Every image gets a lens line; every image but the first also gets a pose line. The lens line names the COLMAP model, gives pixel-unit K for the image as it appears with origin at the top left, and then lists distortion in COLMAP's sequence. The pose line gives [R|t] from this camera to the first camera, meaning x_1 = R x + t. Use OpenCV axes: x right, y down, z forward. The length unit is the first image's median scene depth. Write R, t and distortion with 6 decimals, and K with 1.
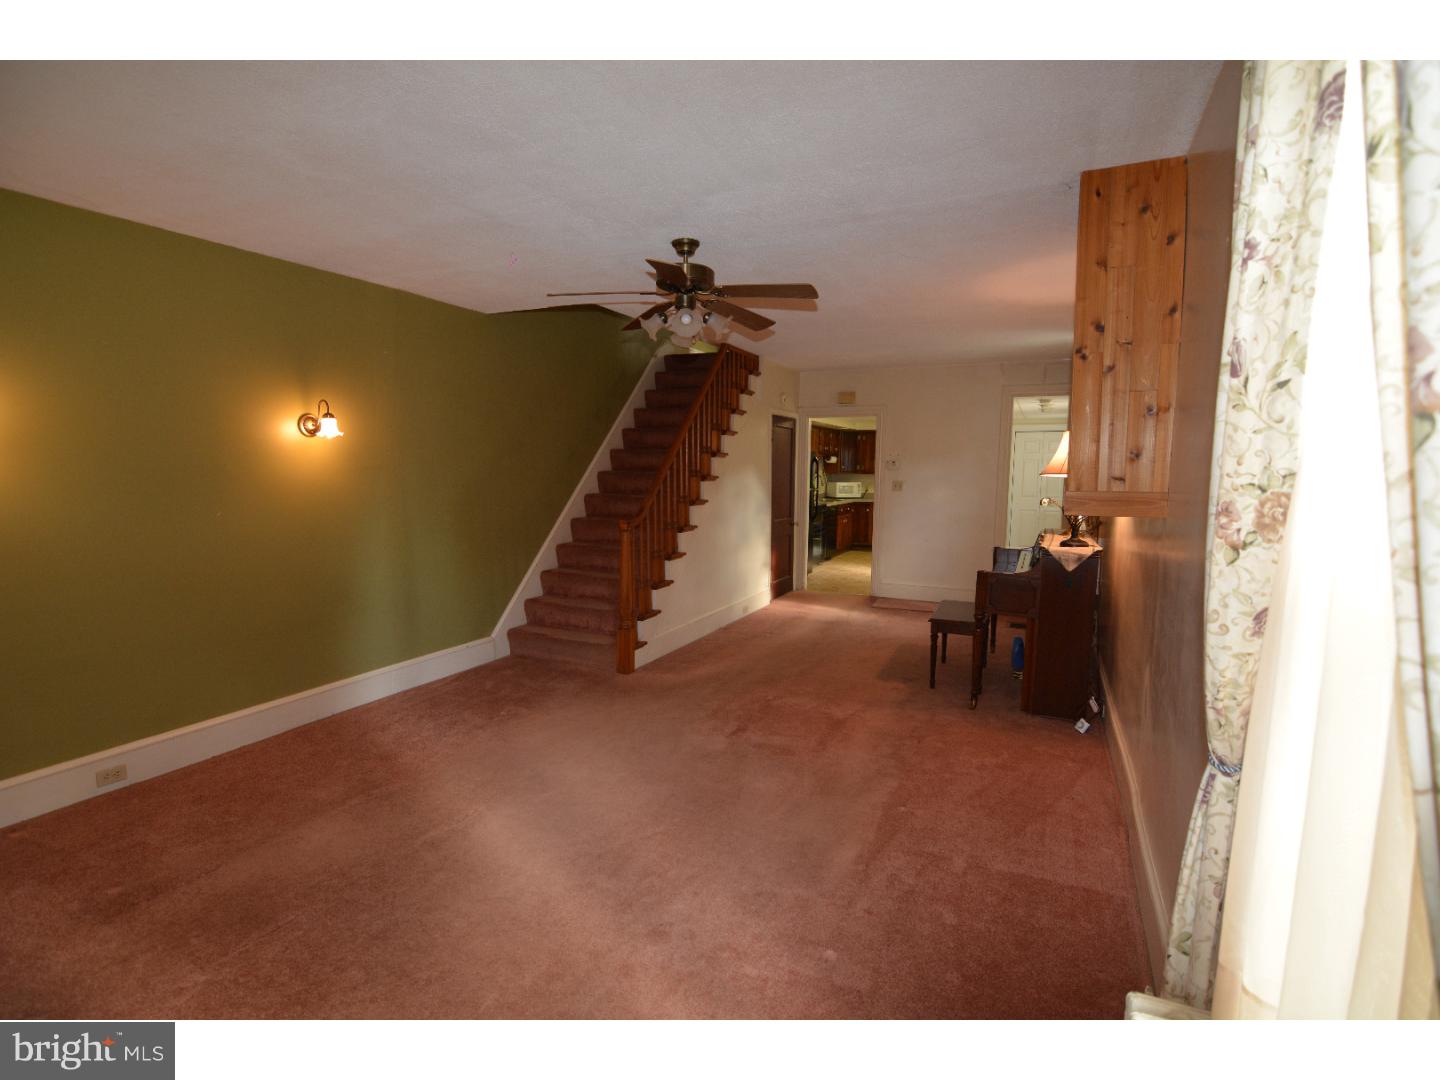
lens RADIAL K [[698.0, 0, 713.0], [0, 698.0, 542.8], [0, 0, 1]] dist [-0.000714, -0.013869]
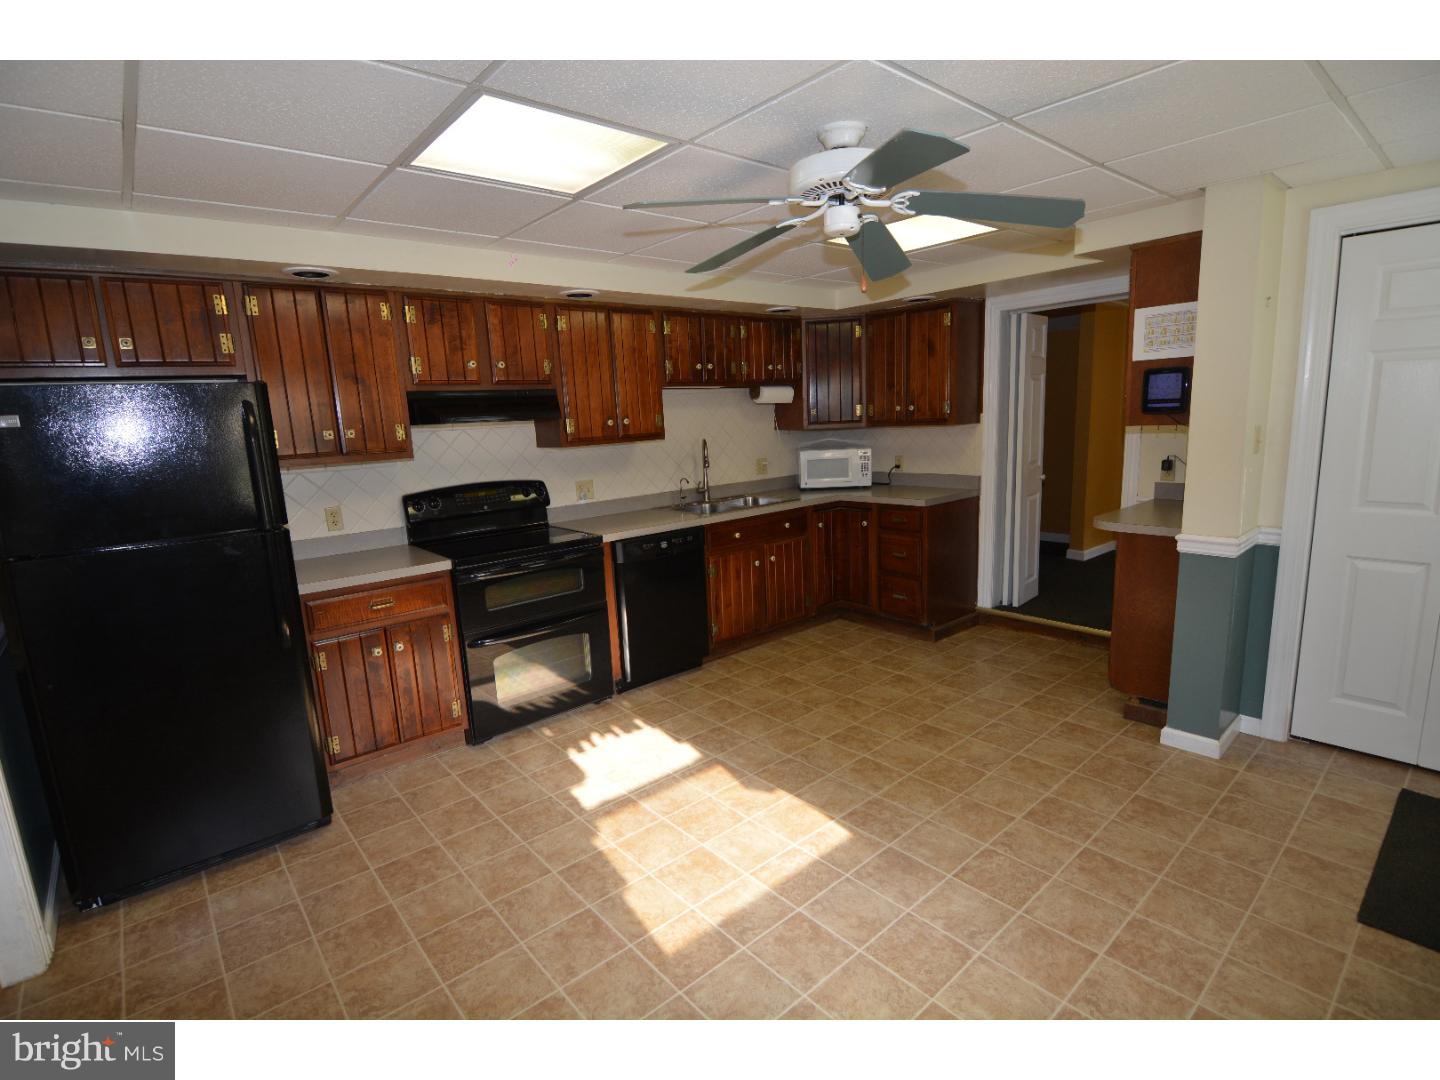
lens RADIAL K [[698.0, 0, 713.0], [0, 698.0, 542.8], [0, 0, 1]] dist [-0.000714, -0.013869]
pose [[0.913375, 0.023192, -0.406458, 0.664571], [0.011028, 0.996600, 0.081648, -0.151843], [0.406970, -0.079058, 0.910014, 1.373021]]
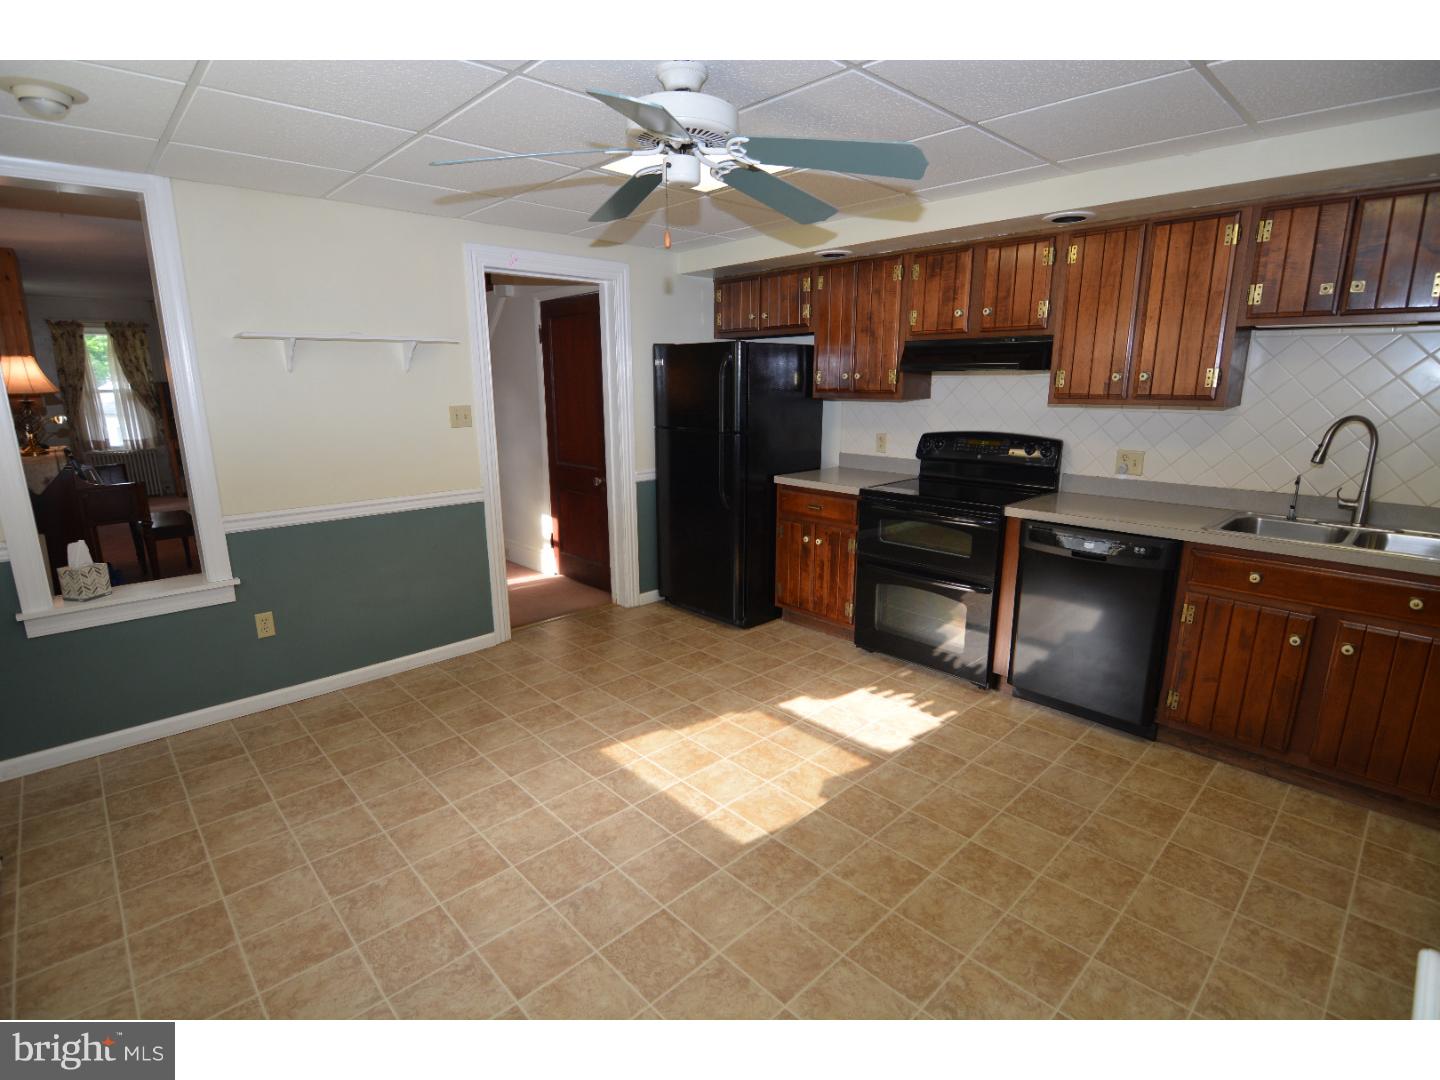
lens RADIAL K [[698.0, 0, 713.0], [0, 698.0, 542.8], [0, 0, 1]] dist [-0.000714, -0.013869]
pose [[-0.356580, 0.208199, -0.910771, 0.902560], [-0.098007, 0.961139, 0.258084, -0.200115], [0.929110, 0.181289, -0.322317, 1.870081]]
